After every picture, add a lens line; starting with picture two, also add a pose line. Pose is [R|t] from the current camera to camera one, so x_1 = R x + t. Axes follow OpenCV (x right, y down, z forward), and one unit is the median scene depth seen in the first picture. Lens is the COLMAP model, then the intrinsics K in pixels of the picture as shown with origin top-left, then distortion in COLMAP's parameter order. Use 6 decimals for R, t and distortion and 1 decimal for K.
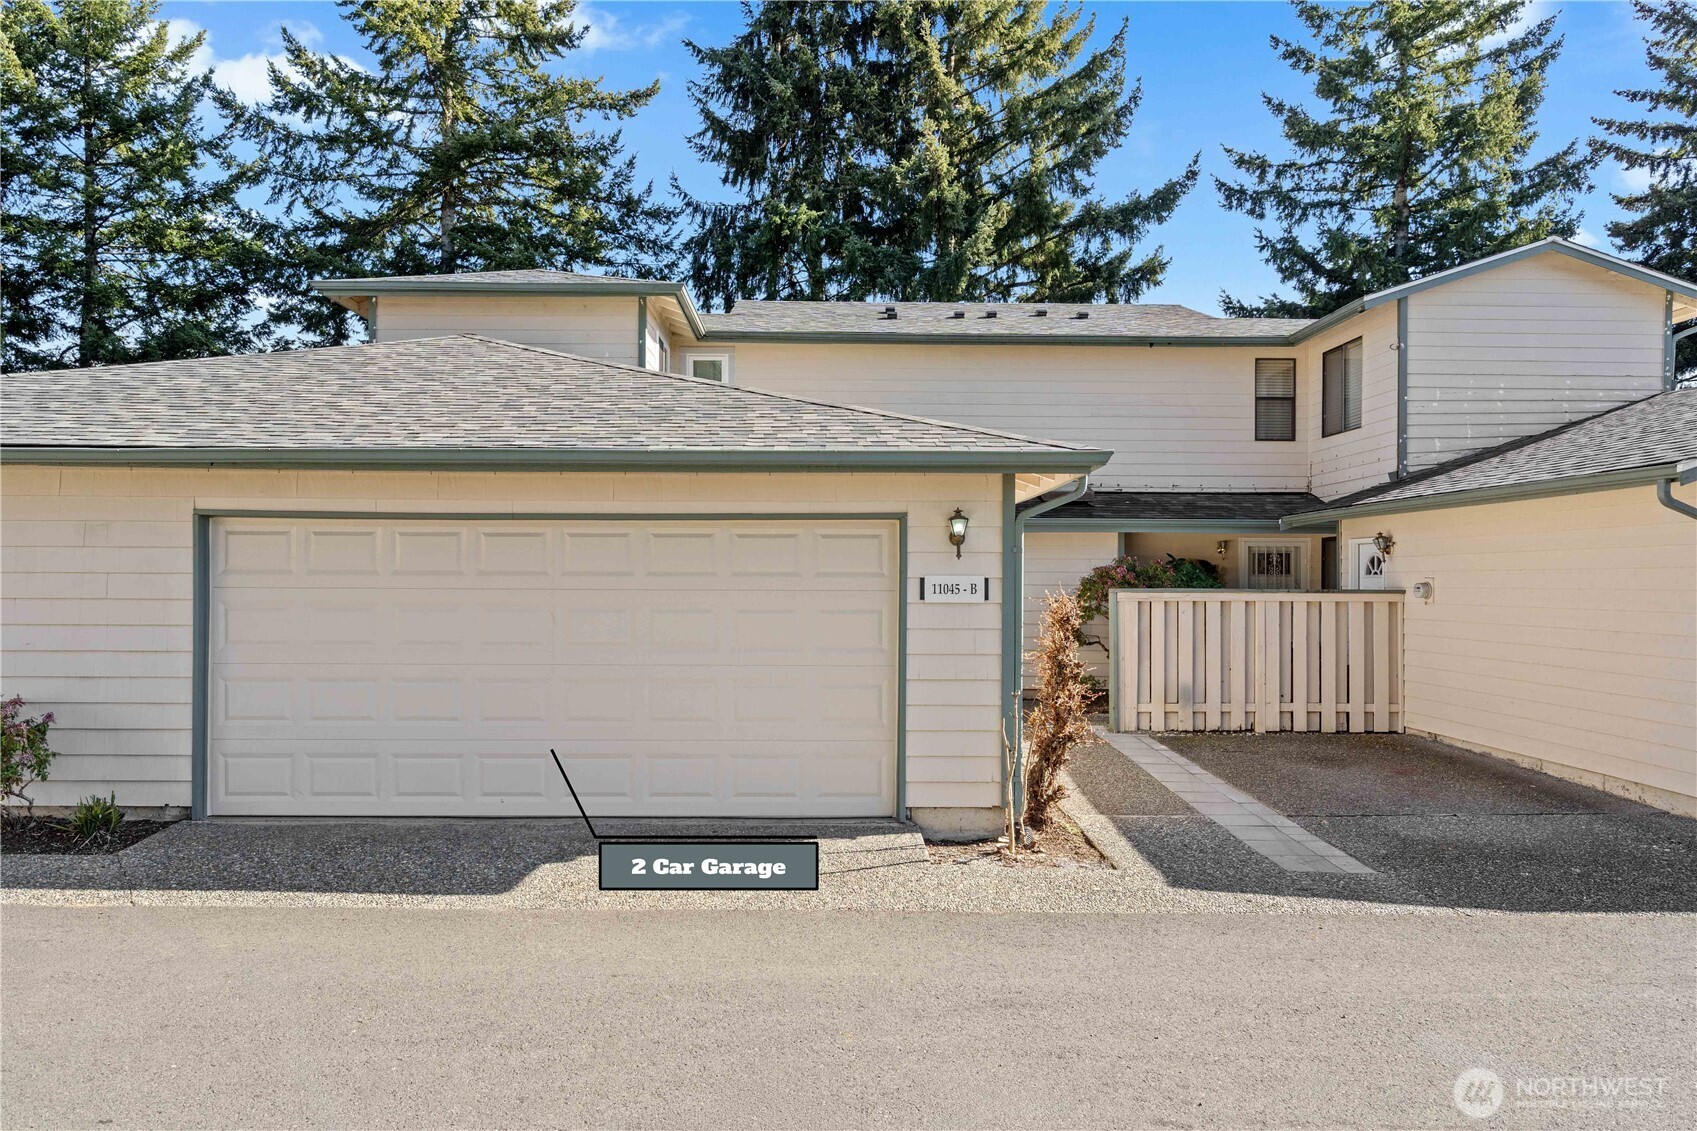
lens RADIAL K [[1137.5, 0, 849.7], [0, 1137.5, 576.9], [0, 0, 1]] dist [0.015613, -0.006034]
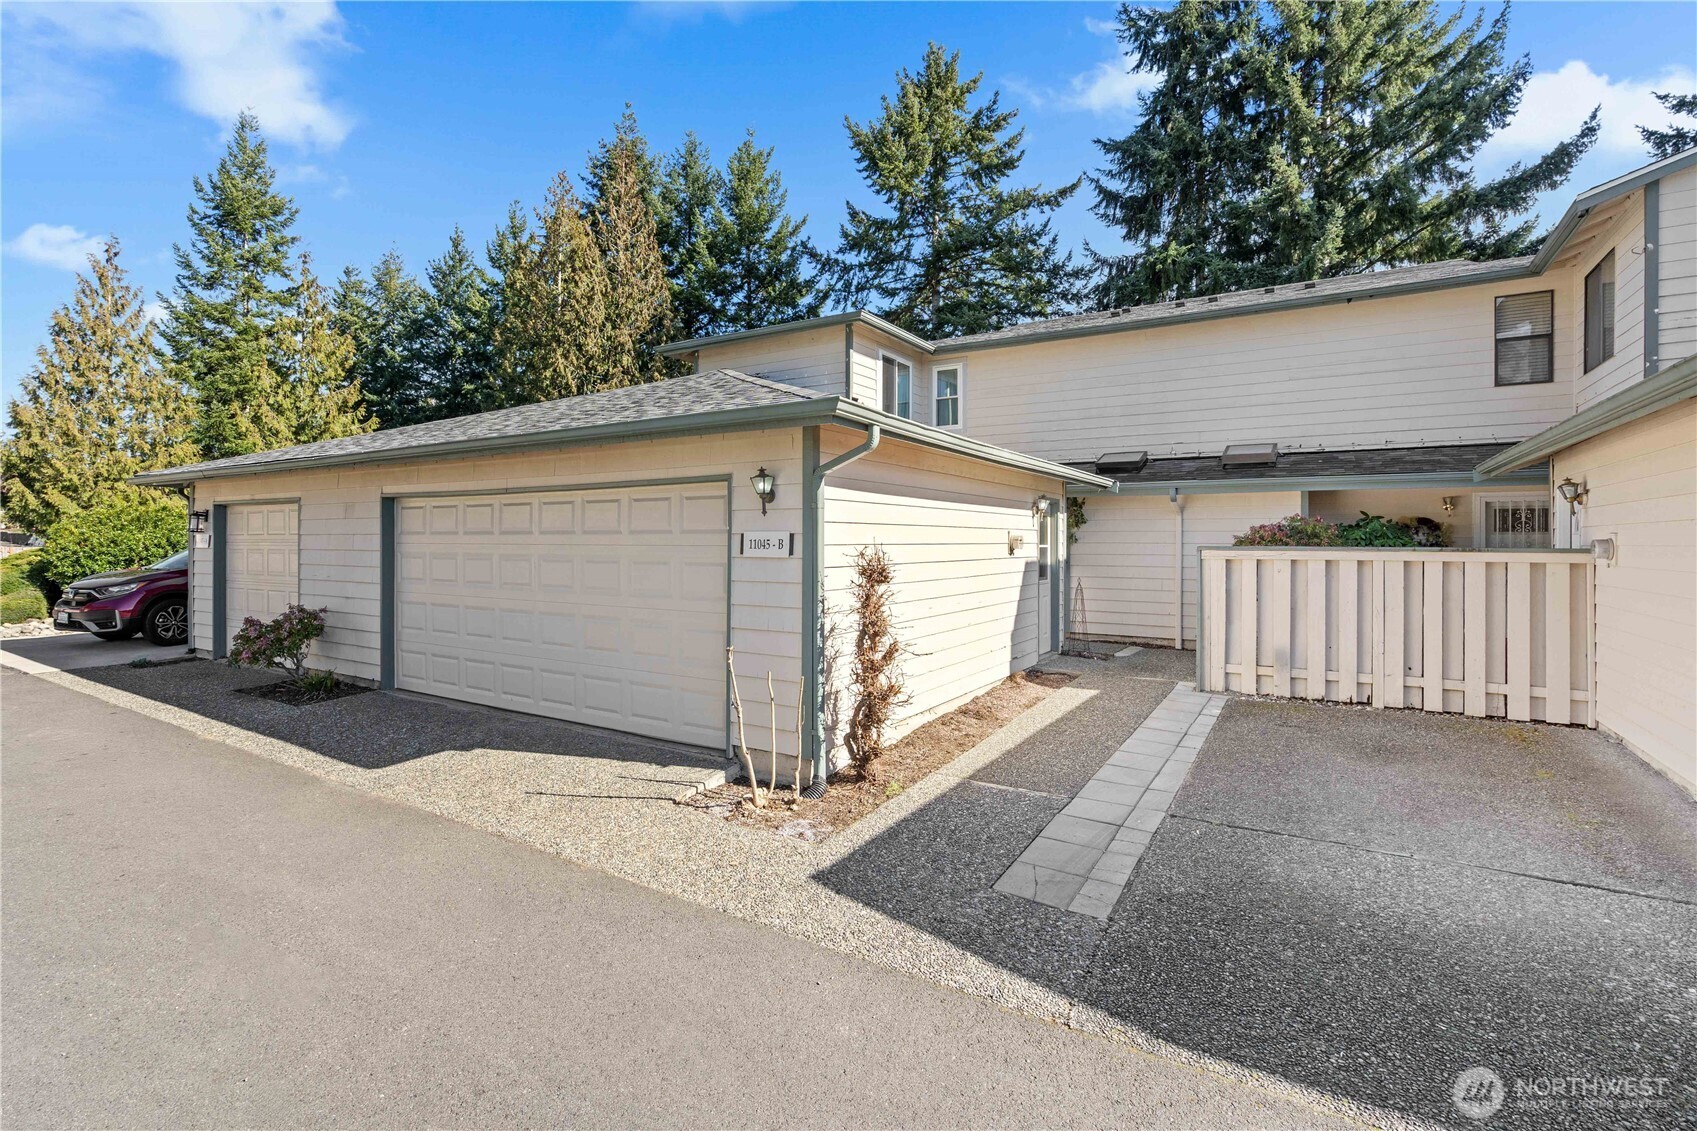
lens RADIAL K [[773.5, 0, 841.5], [0, 773.5, 541.0], [0, 0, 1]] dist [0.002350, 0.001448]
pose [[0.849898, -0.001503, -0.526946, 0.093362], [0.002101, 0.999998, 0.000538, 0.001315], [0.526944, -0.001564, 0.849899, 0.075216]]
